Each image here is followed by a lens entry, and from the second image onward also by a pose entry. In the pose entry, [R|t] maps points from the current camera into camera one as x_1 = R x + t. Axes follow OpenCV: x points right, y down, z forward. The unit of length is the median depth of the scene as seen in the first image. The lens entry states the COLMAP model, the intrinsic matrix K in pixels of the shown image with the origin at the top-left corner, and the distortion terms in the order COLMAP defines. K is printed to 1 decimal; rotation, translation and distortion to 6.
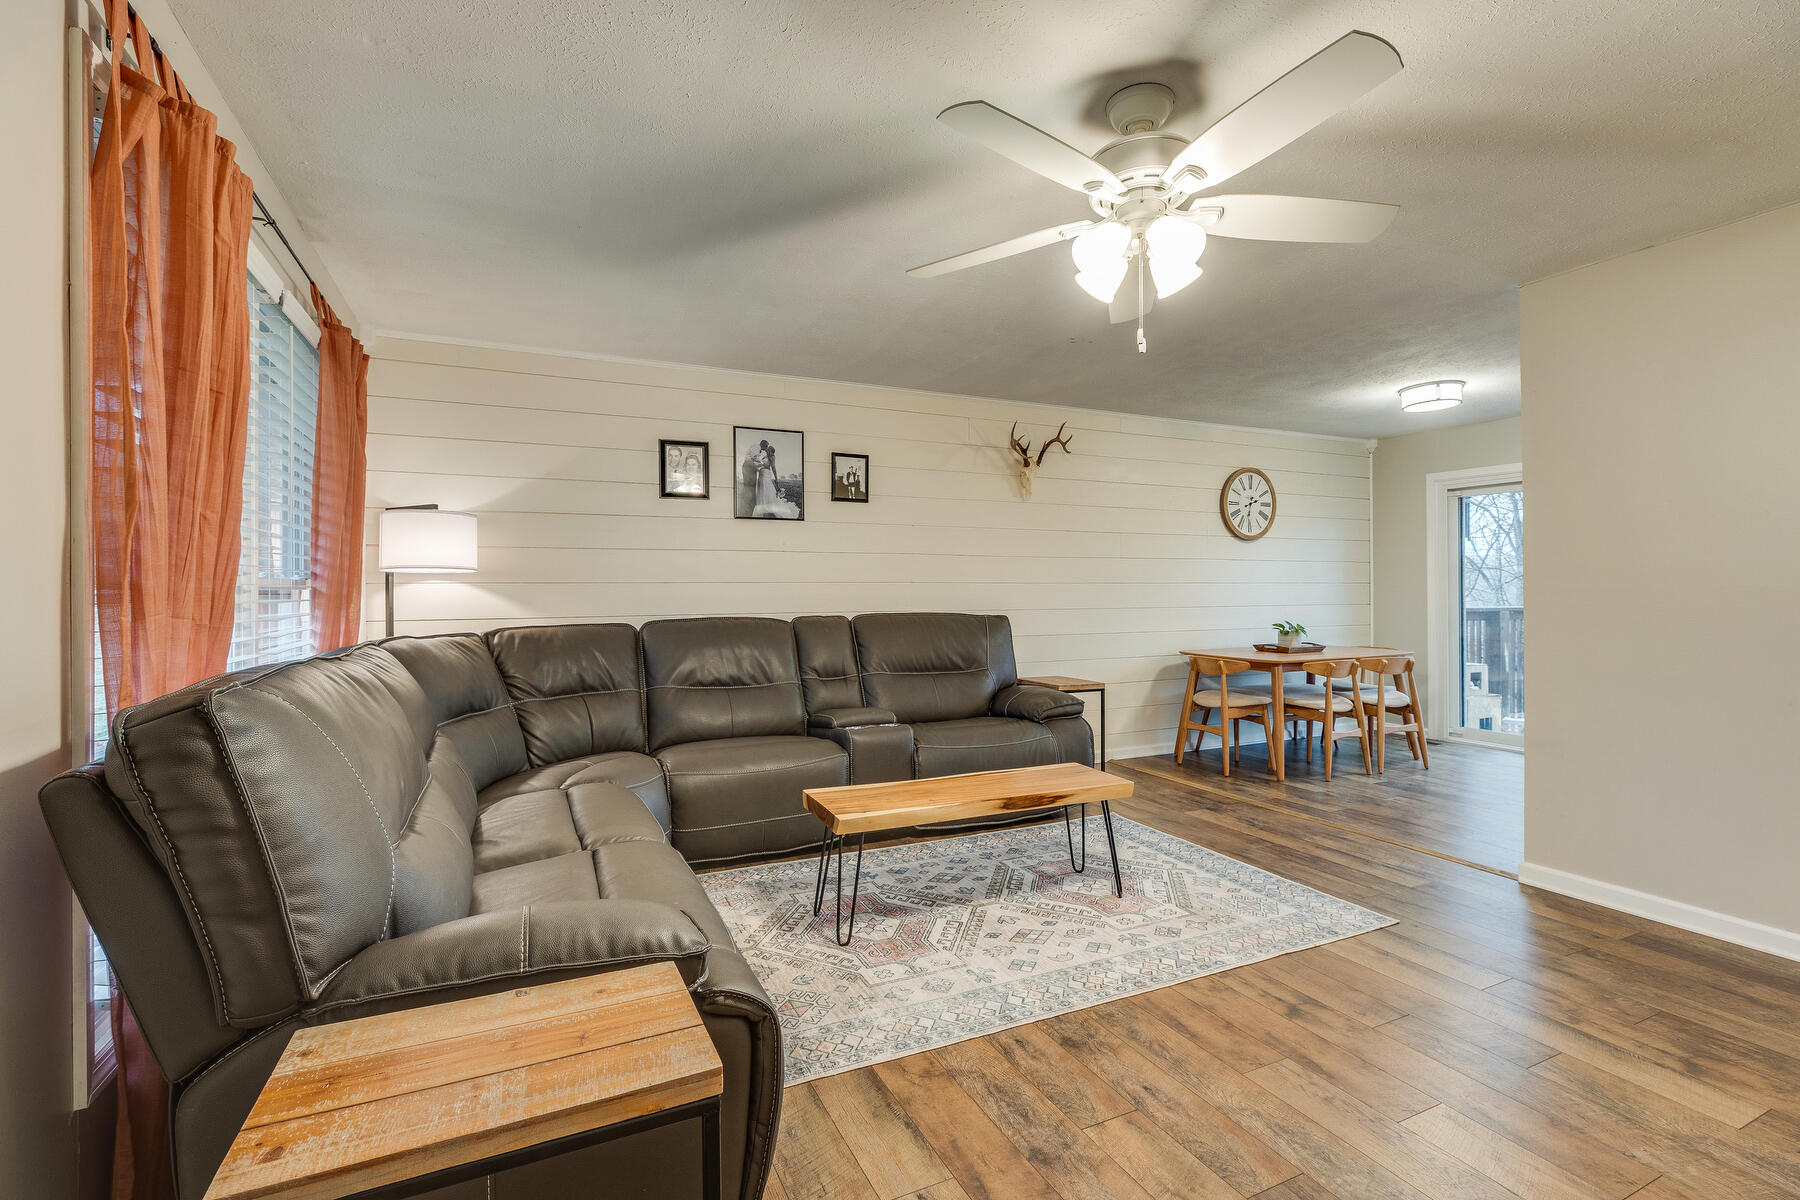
lens RADIAL K [[805.8, 0, 894.0], [0, 805.8, 591.5], [0, 0, 1]] dist [0.005543, -0.001281]
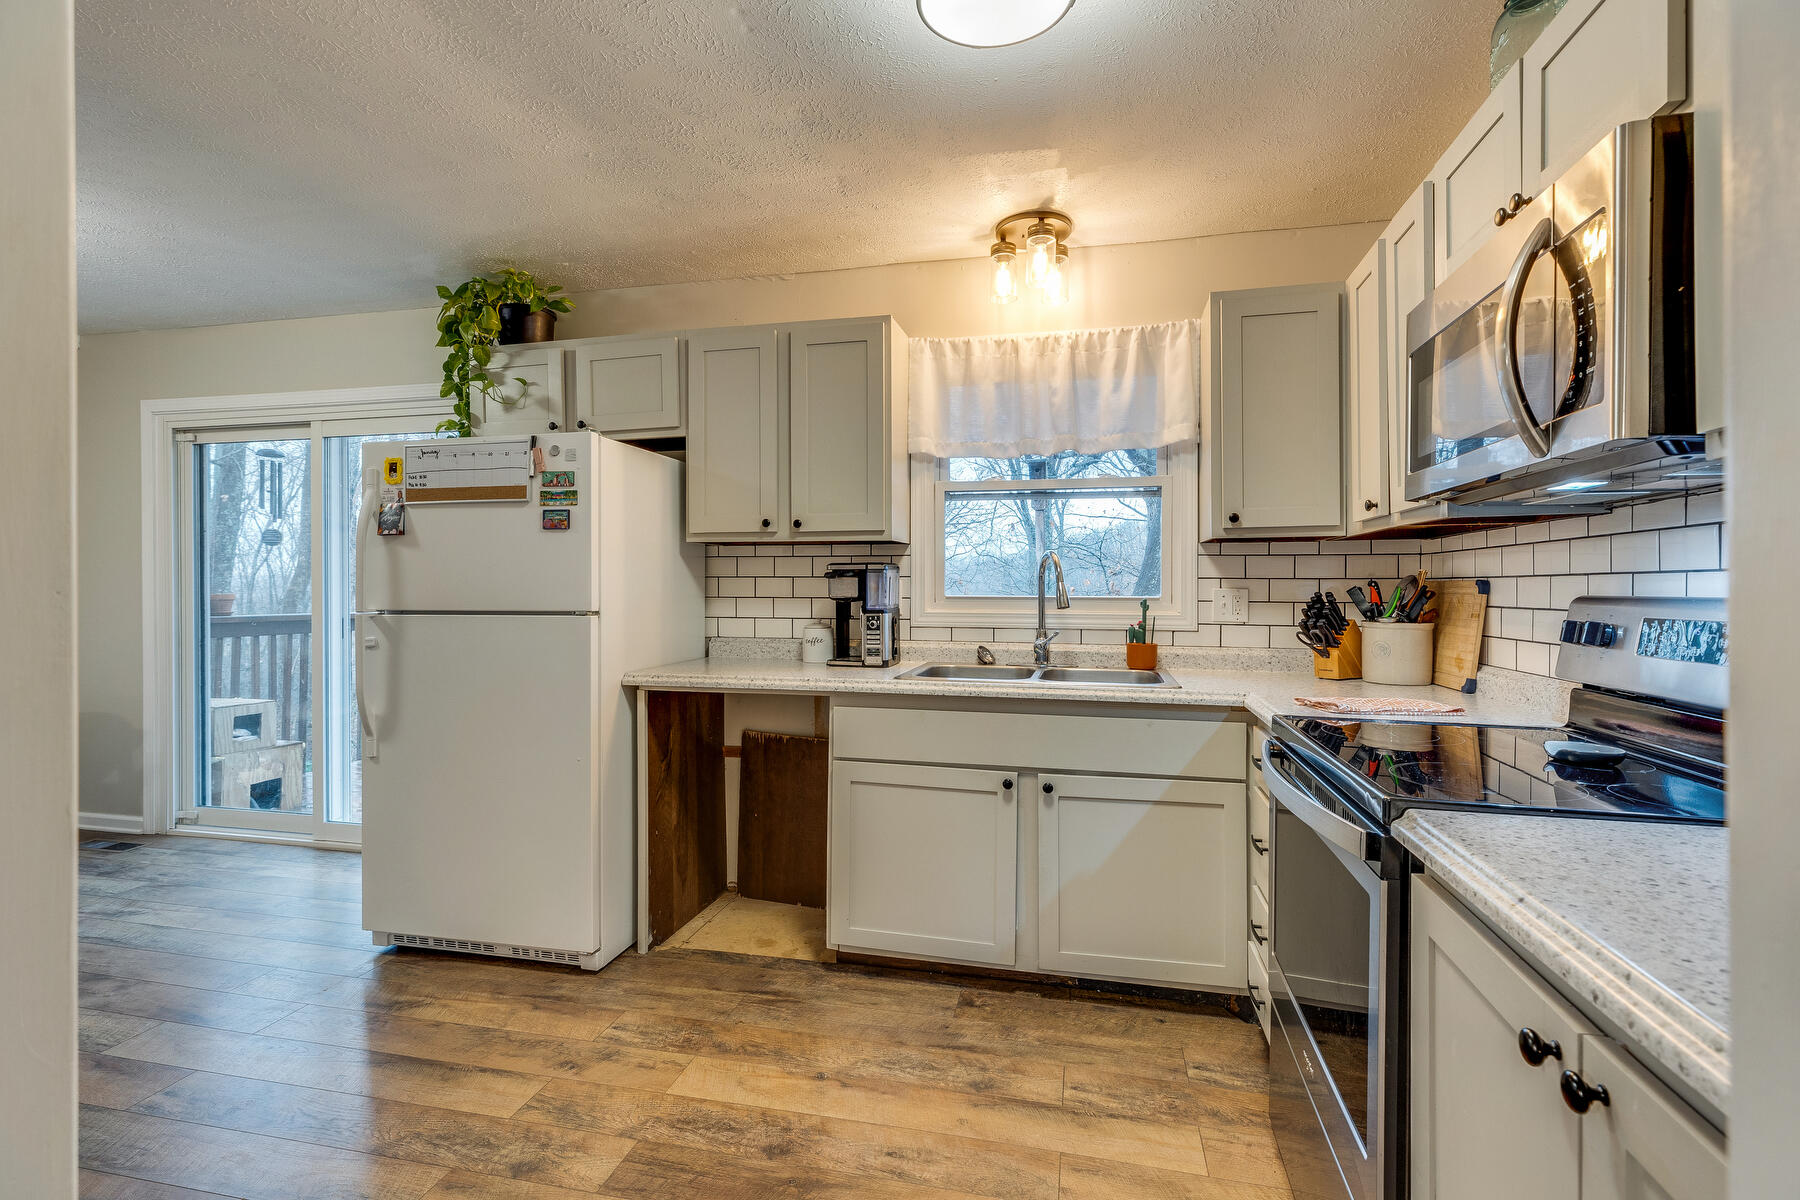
lens RADIAL K [[805.8, 0, 900.9], [0, 805.8, 592.1], [0, 0, 1]] dist [0.005543, -0.001281]
pose [[0.625890, 0.001201, 0.779910, 0.805227], [-0.004194, 0.999990, 0.001826, -0.005866], [-0.779900, -0.004414, 0.625889, 0.252645]]
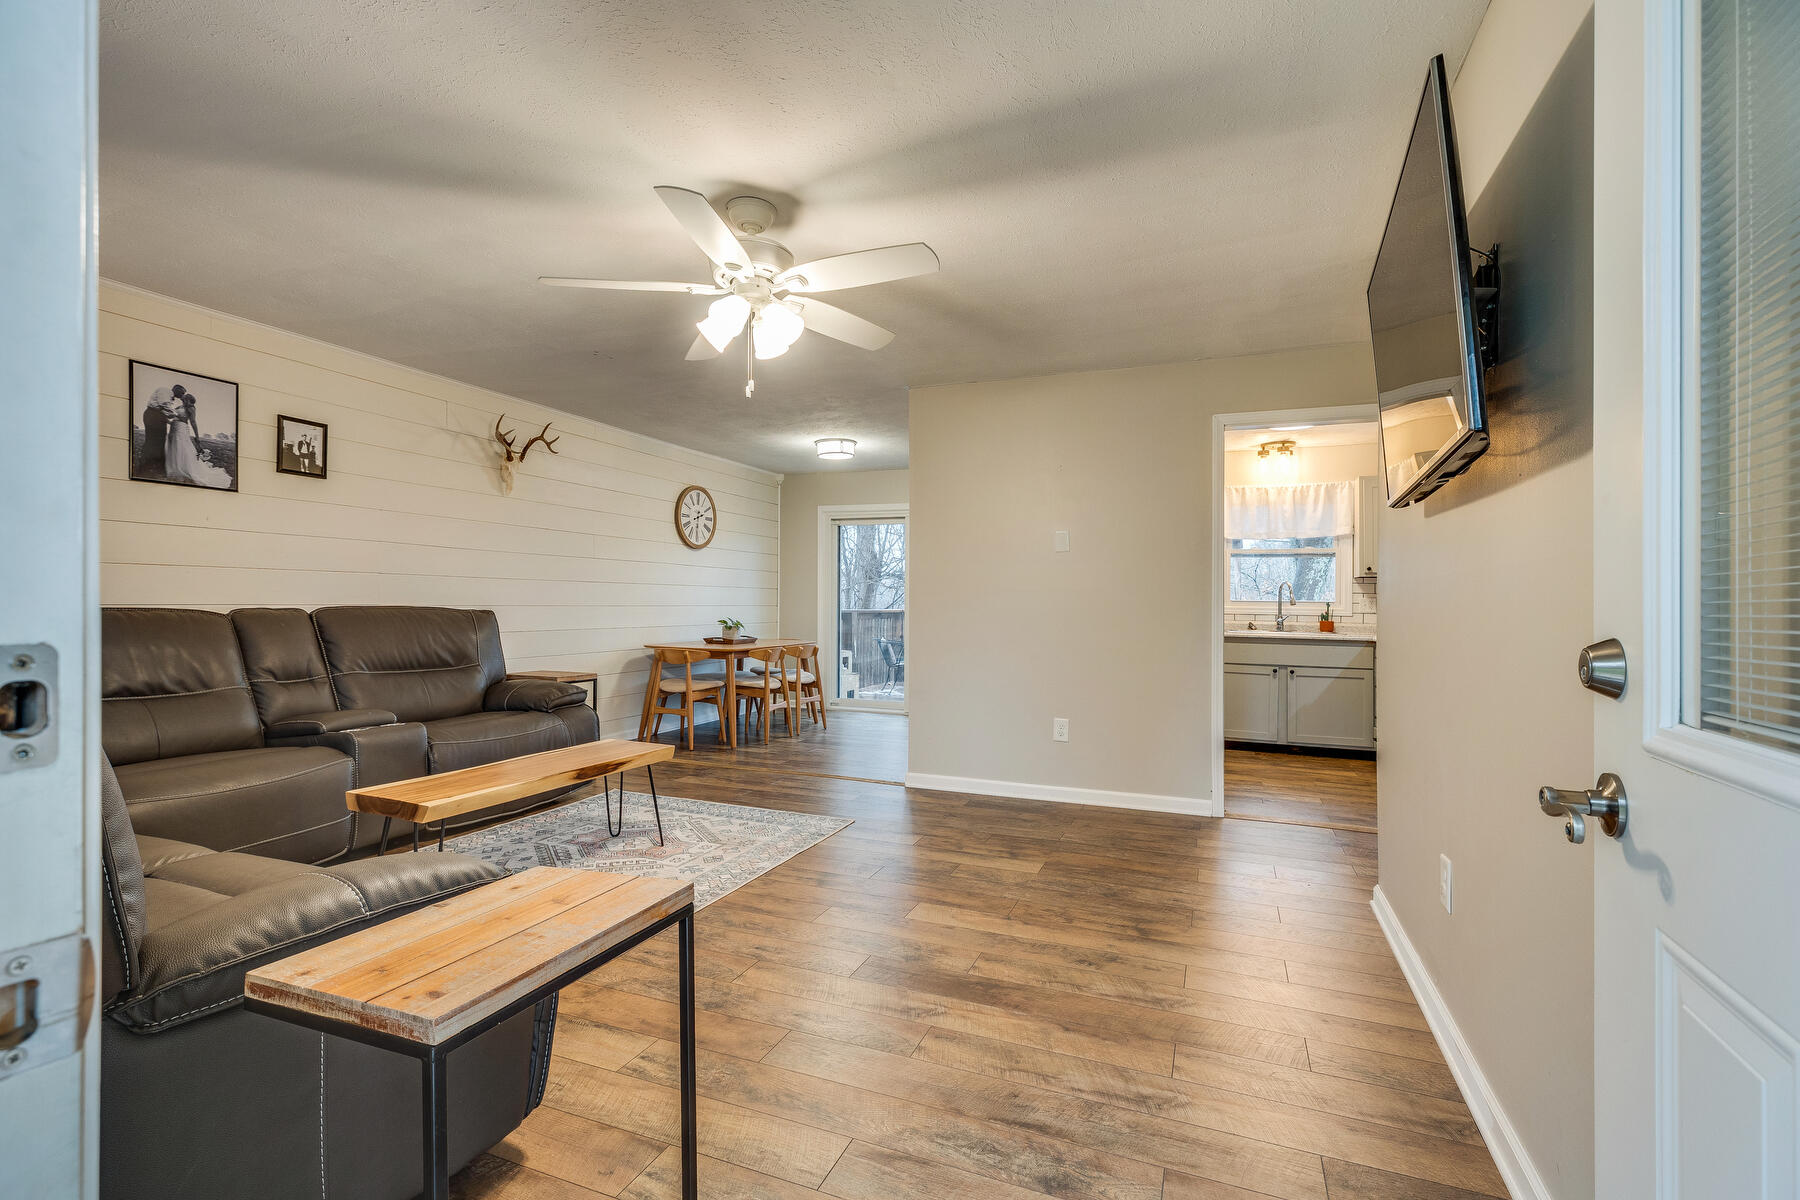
lens RADIAL K [[805.8, 0, 893.5], [0, 805.8, 594.3], [0, 0, 1]] dist [0.005543, -0.001281]
pose [[0.737606, 0.019922, 0.674937, -0.187065], [-0.015209, 0.999801, -0.012889, 0.017699], [-0.675060, -0.000759, 0.737763, -0.060199]]
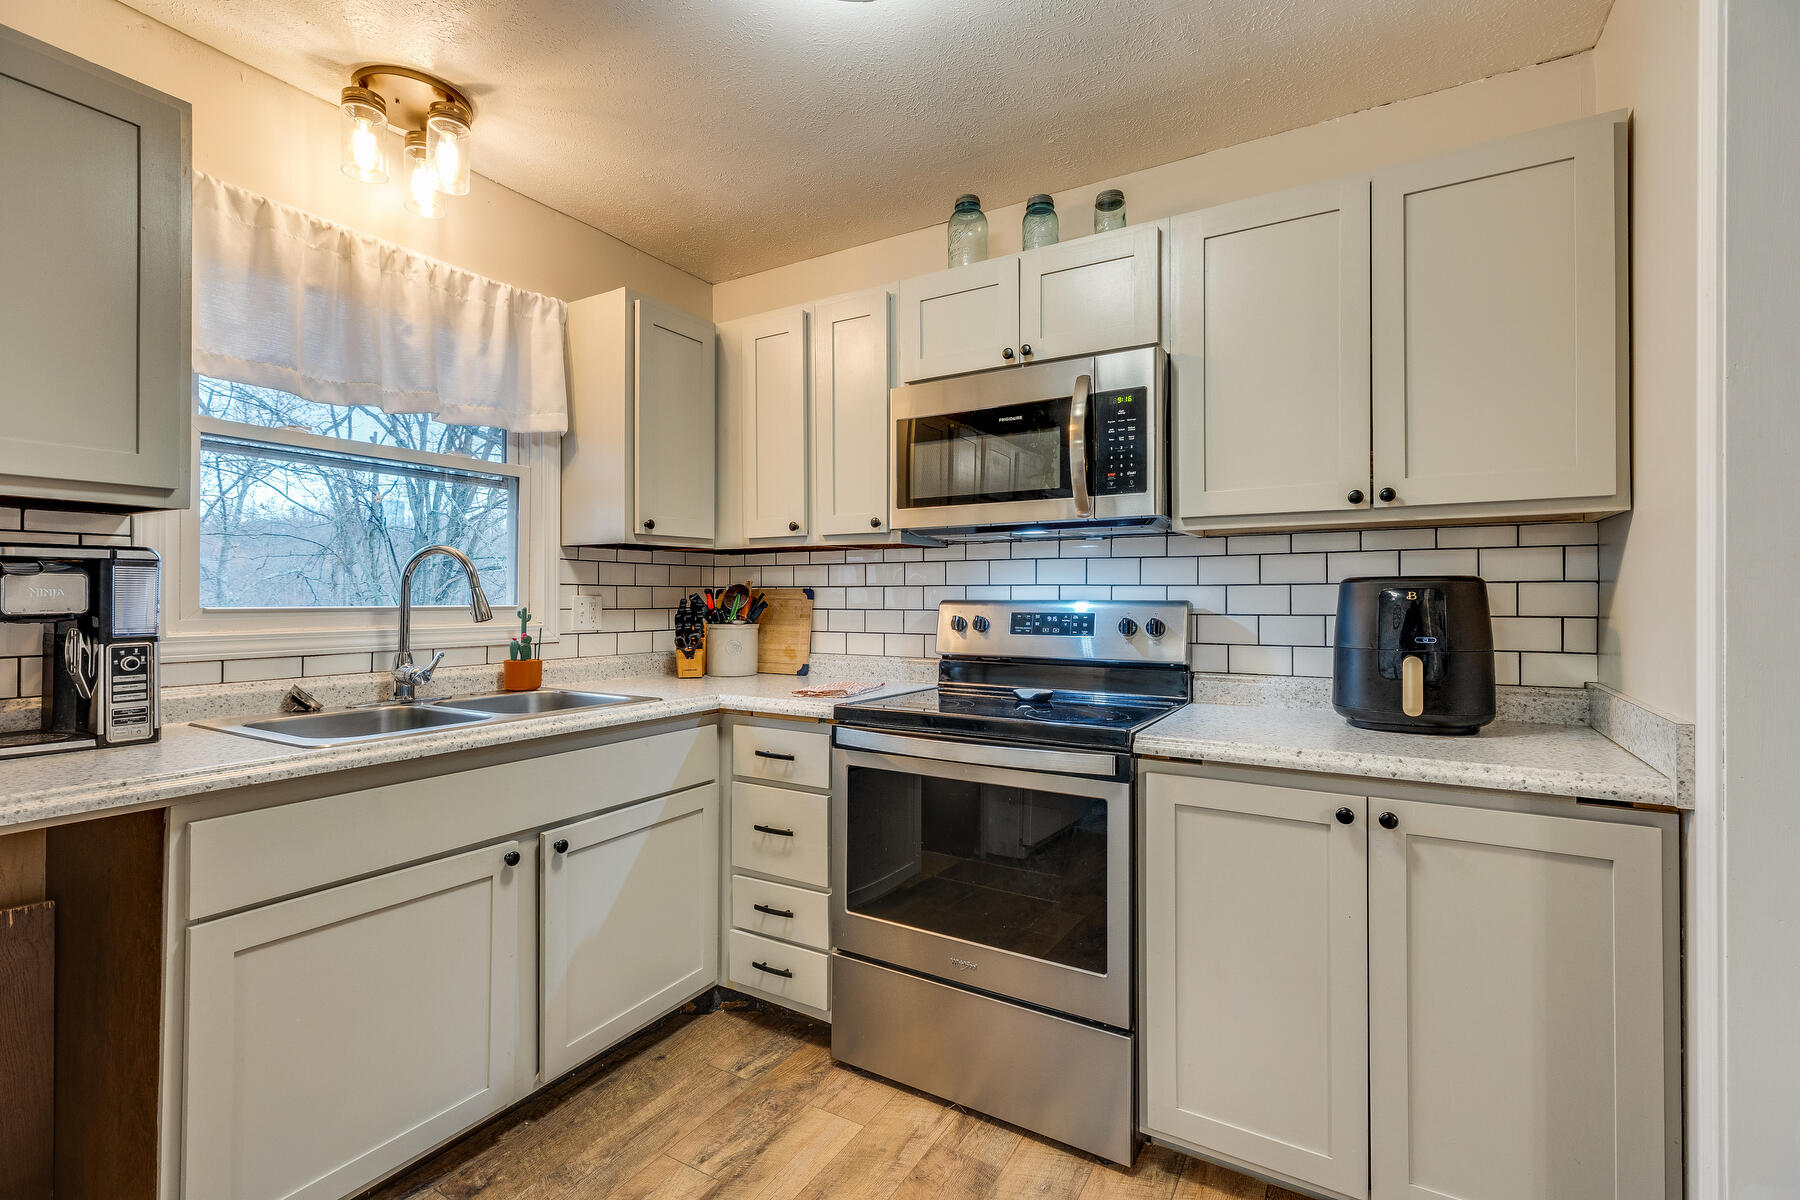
lens RADIAL K [[805.8, 0, 889.8], [0, 805.8, 594.4], [0, 0, 1]] dist [0.005543, -0.001281]
pose [[-0.547520, 0.006696, 0.836766, 0.832068], [0.002466, 0.999977, -0.006388, -0.004934], [-0.836789, -0.001434, -0.547523, 0.600076]]
